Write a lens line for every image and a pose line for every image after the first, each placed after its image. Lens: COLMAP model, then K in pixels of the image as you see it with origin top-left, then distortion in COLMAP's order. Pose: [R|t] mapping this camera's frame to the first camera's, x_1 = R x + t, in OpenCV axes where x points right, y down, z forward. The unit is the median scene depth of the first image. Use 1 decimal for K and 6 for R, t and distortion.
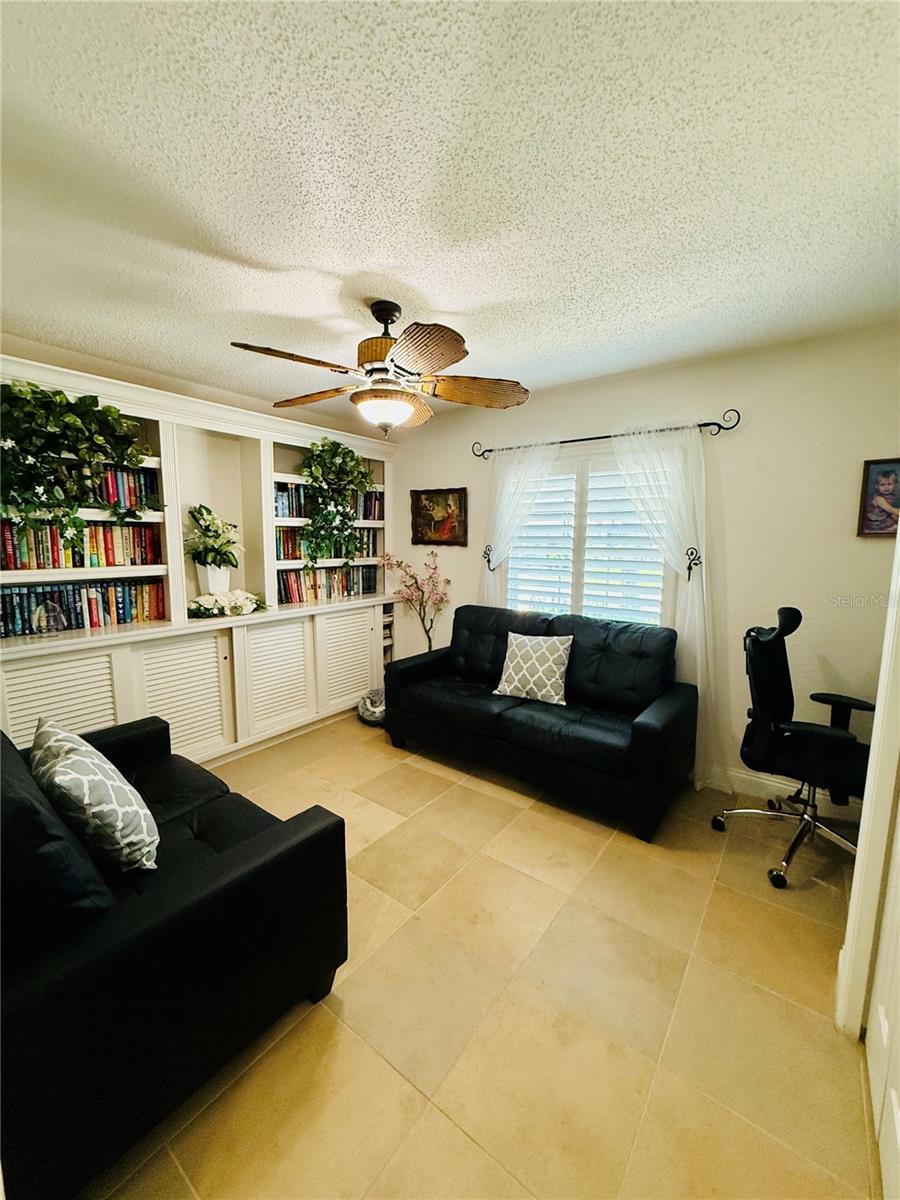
lens RADIAL K [[479.8, 0, 450.0], [0, 479.8, 600.0], [0, 0, 1]] dist [0.000030, -0.000016]
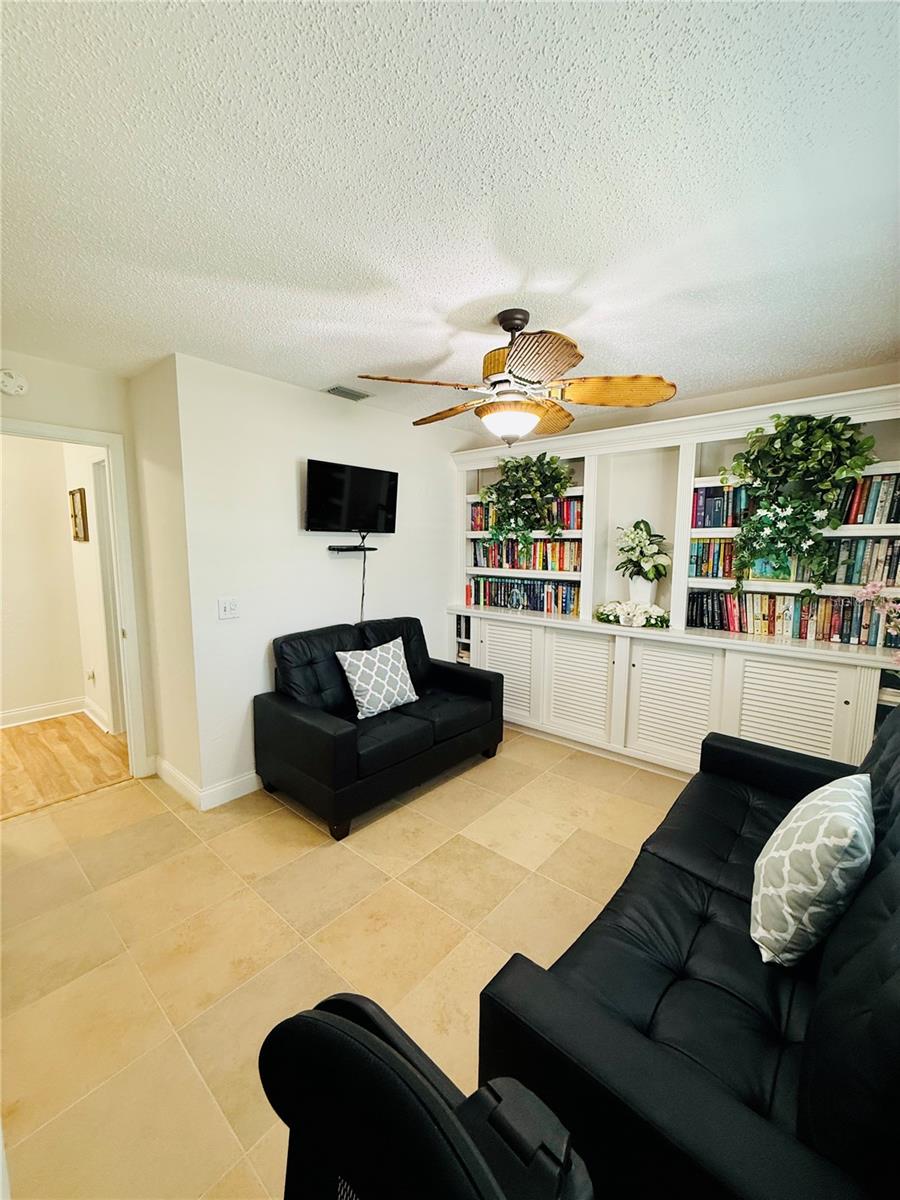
lens RADIAL K [[473.2, 0, 450.0], [0, 473.2, 600.0], [0, 0, 1]] dist [-0.000172, 0.000055]
pose [[-0.058527, 0.112619, -0.991913, 0.663236], [-0.131748, 0.984054, 0.119500, -0.107499], [0.989554, 0.137676, -0.042757, 0.747312]]
